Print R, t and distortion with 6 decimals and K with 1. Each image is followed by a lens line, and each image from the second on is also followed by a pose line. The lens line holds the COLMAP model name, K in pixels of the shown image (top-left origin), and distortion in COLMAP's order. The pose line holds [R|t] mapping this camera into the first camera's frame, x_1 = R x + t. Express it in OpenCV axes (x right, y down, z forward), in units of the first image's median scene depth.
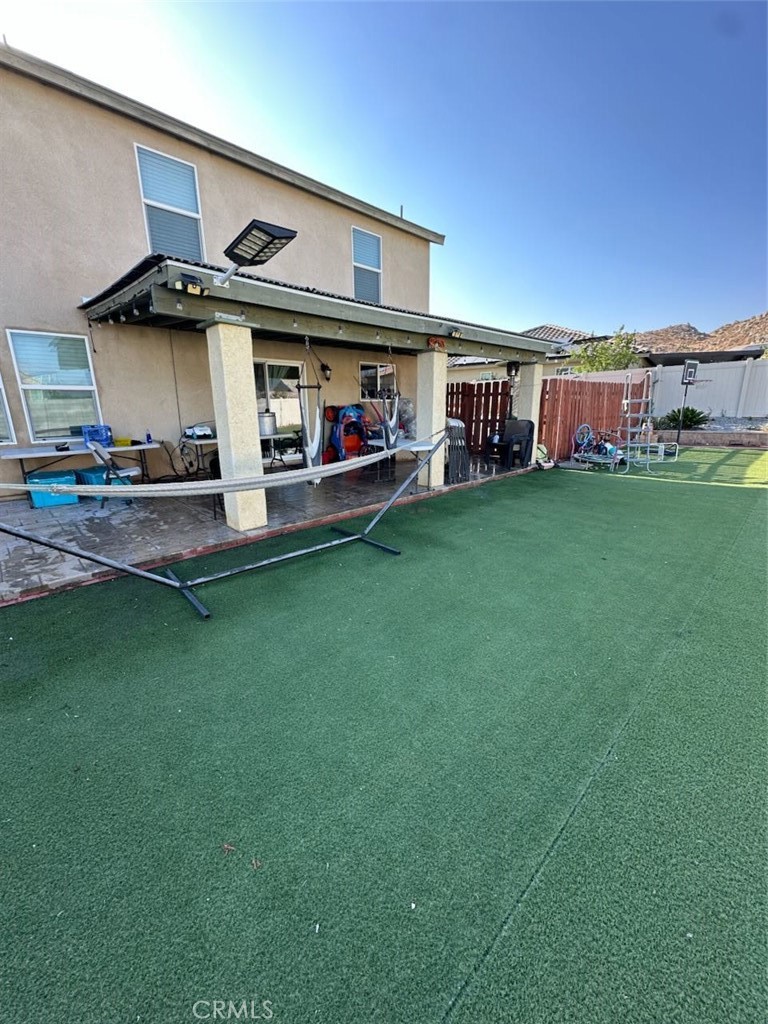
lens RADIAL K [[407.3, 0, 380.7], [0, 407.3, 503.9], [0, 0, 1]] dist [-0.001308, -0.000048]
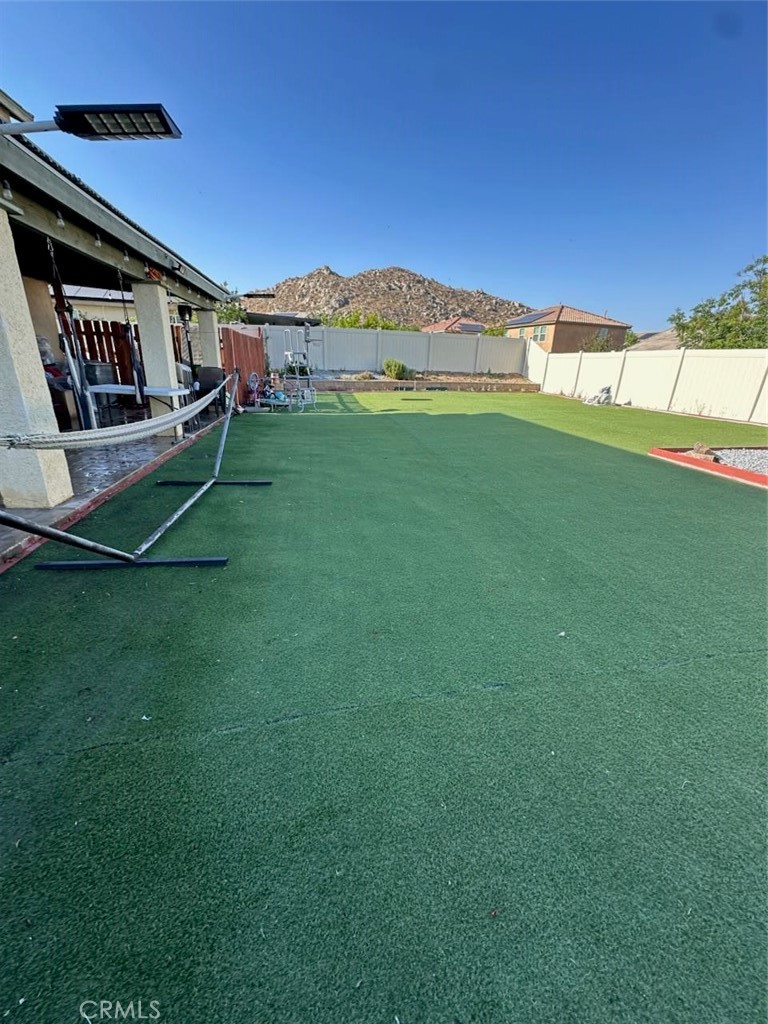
lens RADIAL K [[407.3, 0, 374.4], [0, 407.3, 514.3], [0, 0, 1]] dist [-0.001308, -0.000048]
pose [[0.587490, -0.254174, 0.768278, -0.558472], [0.153914, 0.967158, 0.202275, 0.018034], [-0.794459, -0.000586, 0.607317, 0.080115]]
